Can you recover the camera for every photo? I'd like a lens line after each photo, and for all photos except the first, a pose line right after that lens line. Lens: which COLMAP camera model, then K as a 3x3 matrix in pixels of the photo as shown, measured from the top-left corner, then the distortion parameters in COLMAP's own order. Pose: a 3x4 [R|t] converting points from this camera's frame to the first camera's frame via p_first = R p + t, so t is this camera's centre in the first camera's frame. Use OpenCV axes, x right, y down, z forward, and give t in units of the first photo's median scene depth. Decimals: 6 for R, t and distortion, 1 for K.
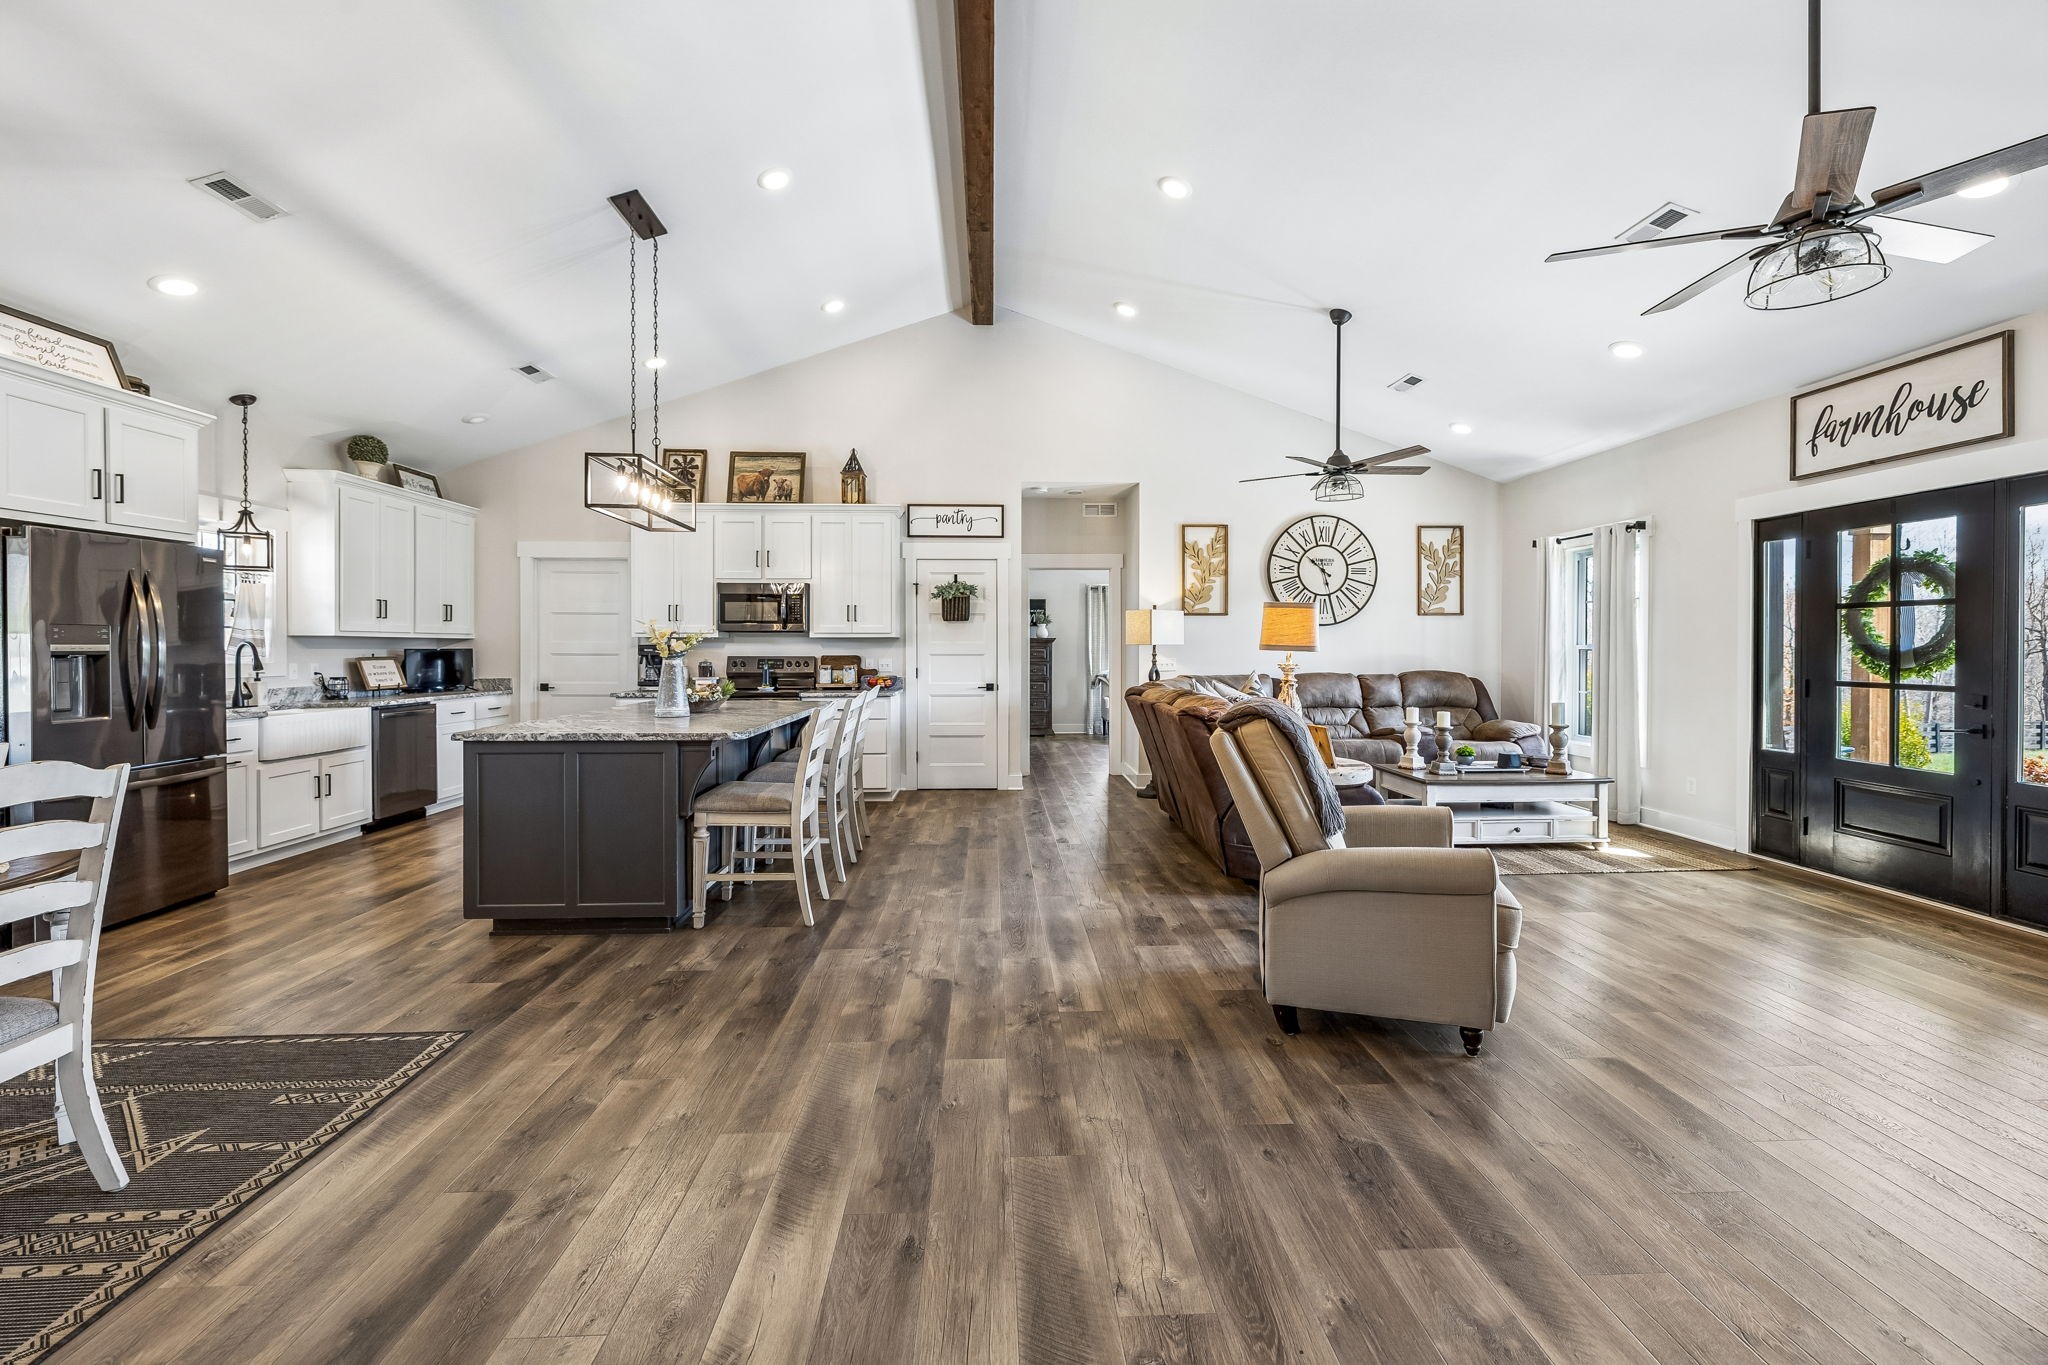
lens RADIAL K [[866.7, 0, 1024.0], [0, 866.7, 649.7], [0, 0, 1]] dist [0.001241, 0.000574]
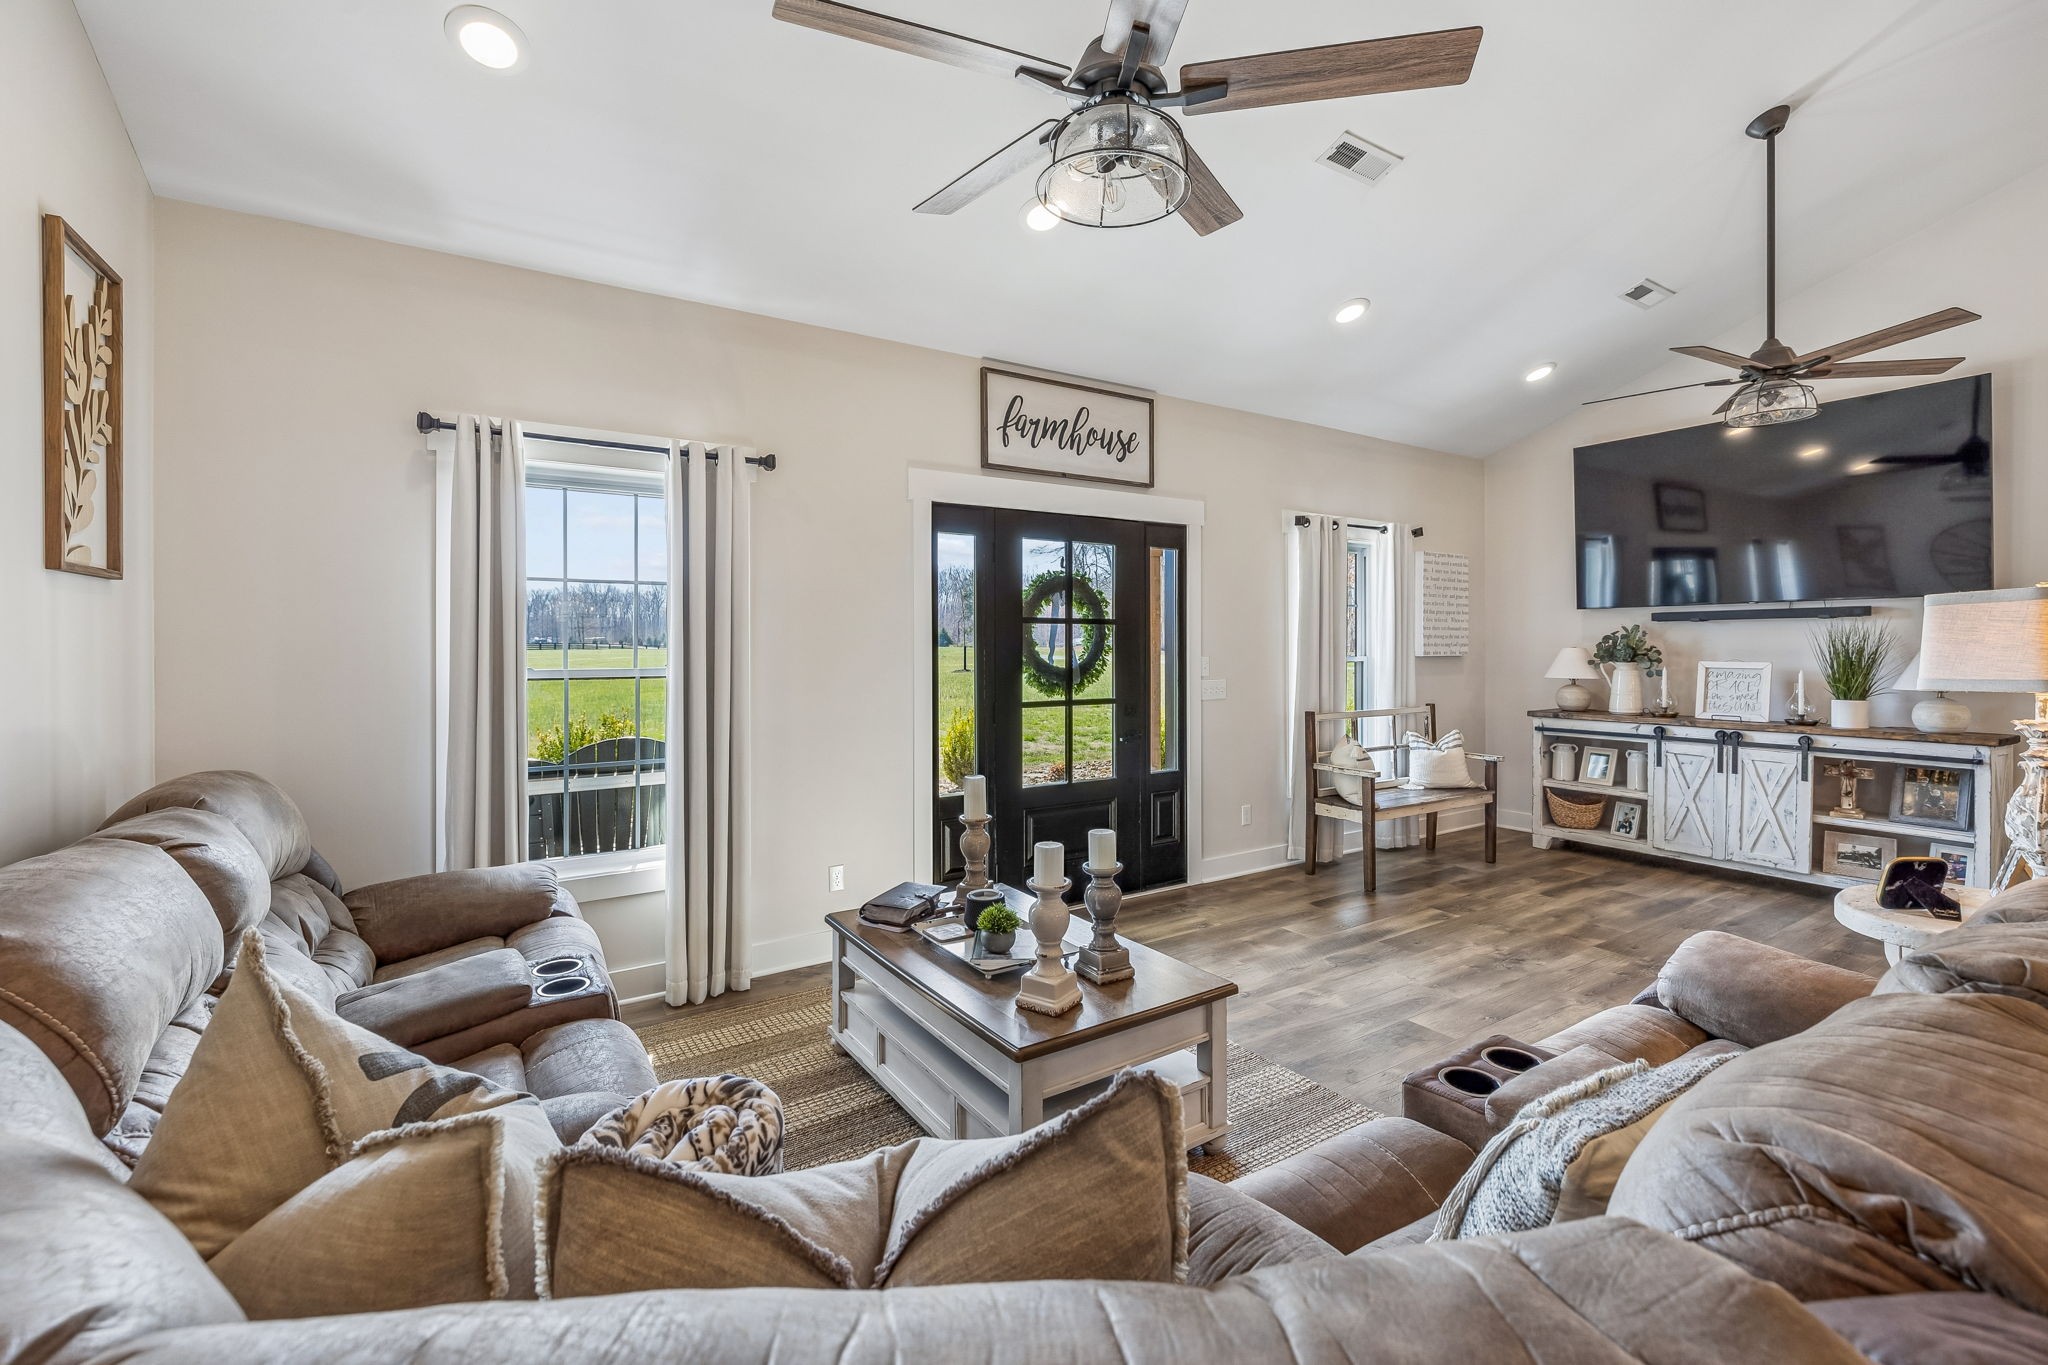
lens RADIAL K [[866.7, 0, 1036.9], [0, 866.7, 642.5], [0, 0, 1]] dist [0.001241, 0.000574]
pose [[-0.509617, 0.003722, 0.860393, 0.097839], [0.007022, 0.999975, -0.000167, -0.017237], [-0.860373, 0.005957, -0.509631, 0.950301]]
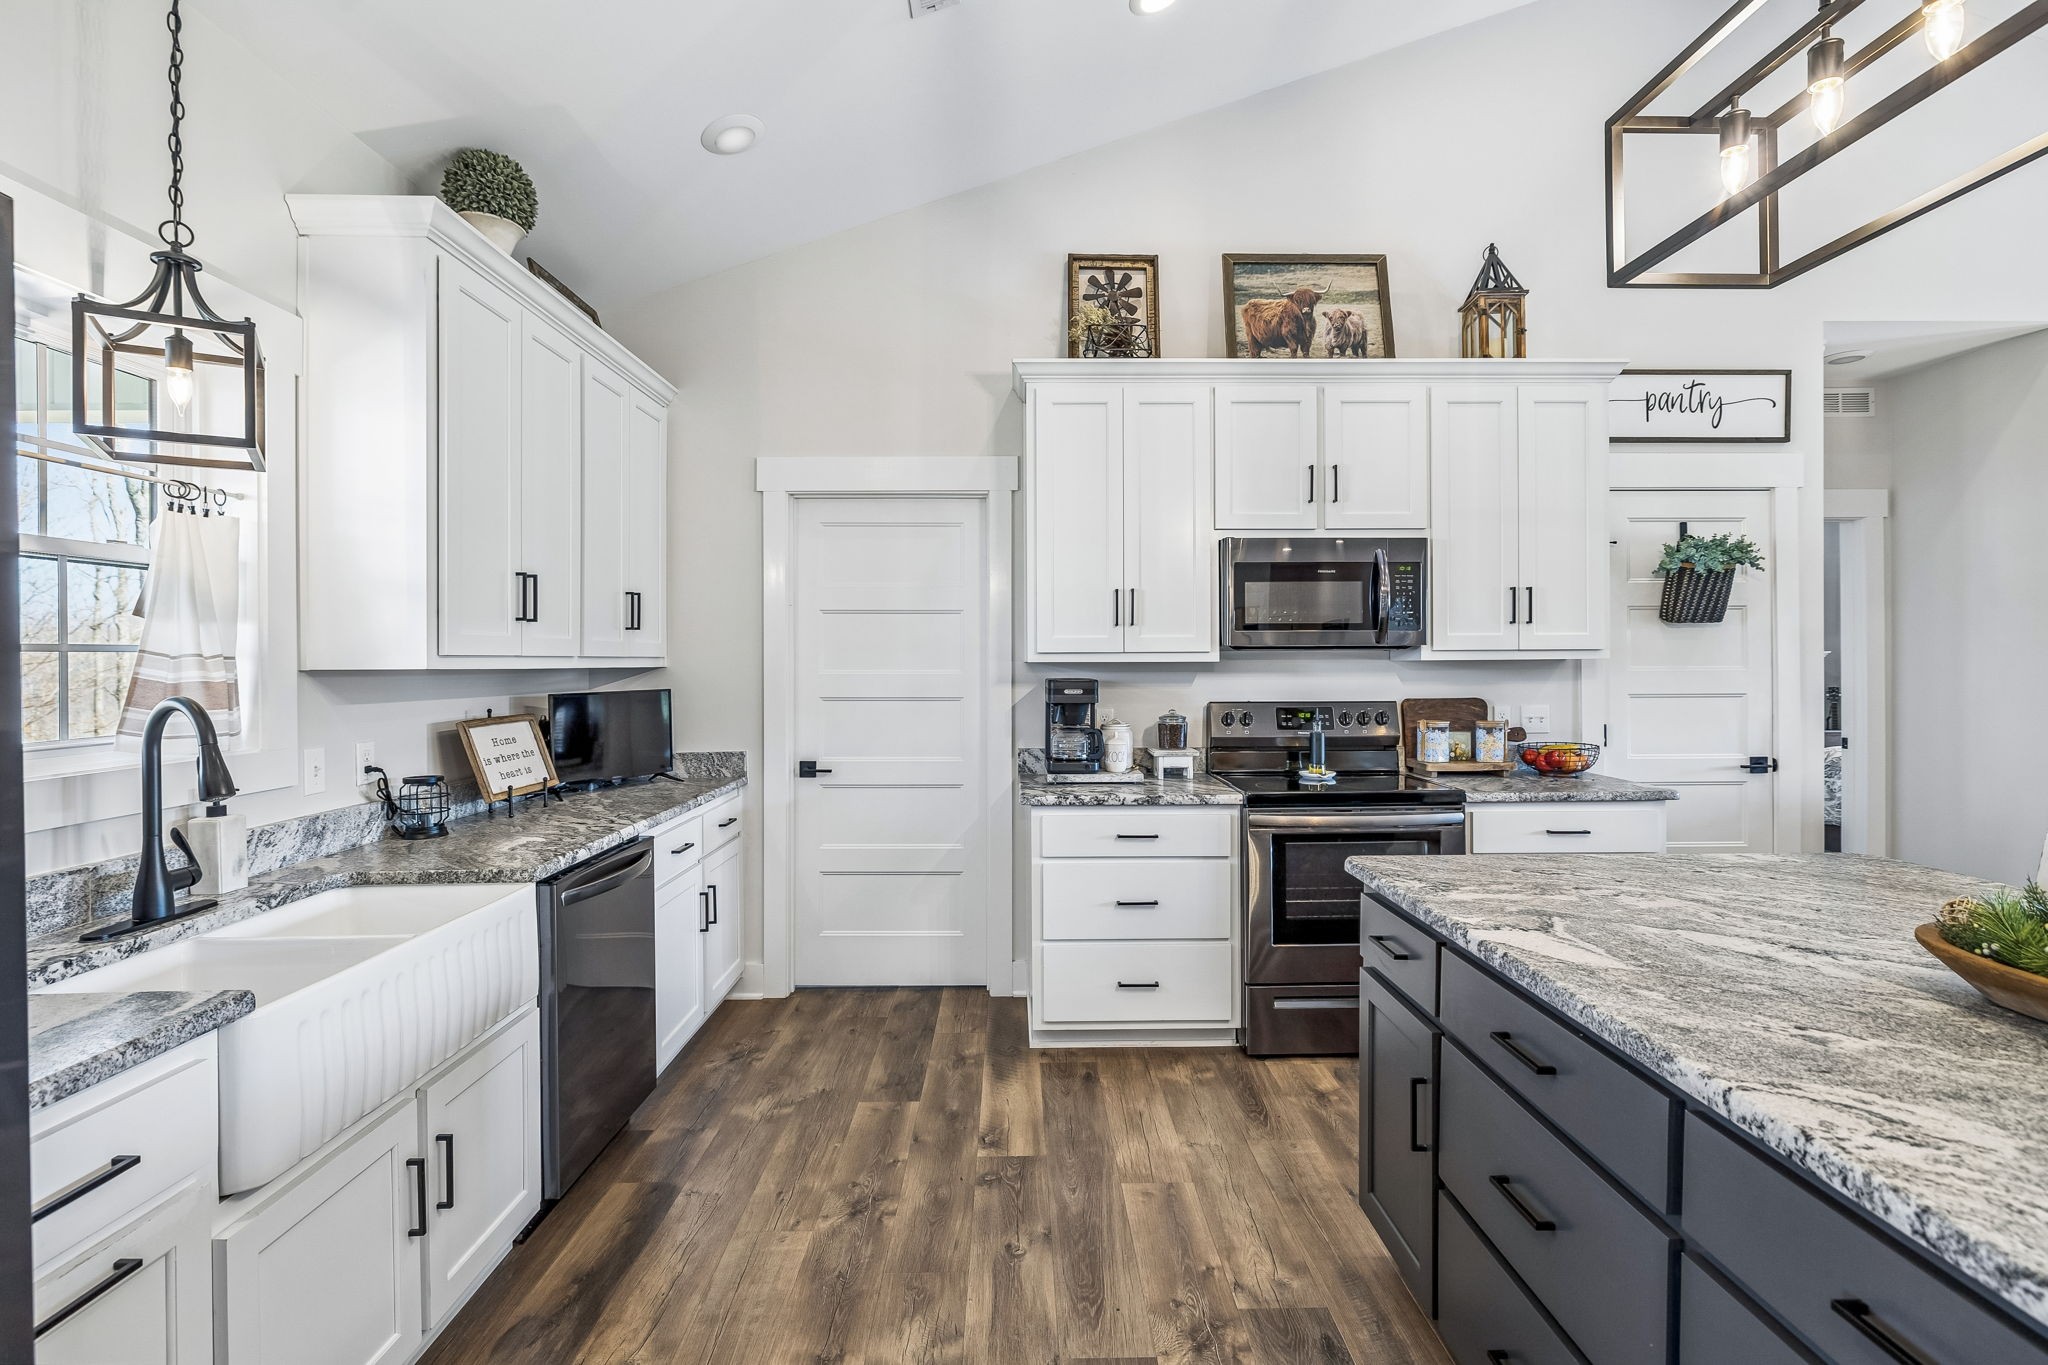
lens RADIAL K [[960.4, 0, 1014.9], [0, 960.4, 661.8], [0, 0, 1]] dist [-0.007014, 0.001941]
pose [[0.999565, -0.005896, -0.028897, -0.447082], [0.005830, 0.999980, -0.002340, -0.013689], [0.028910, 0.002171, 0.999580, 0.507141]]
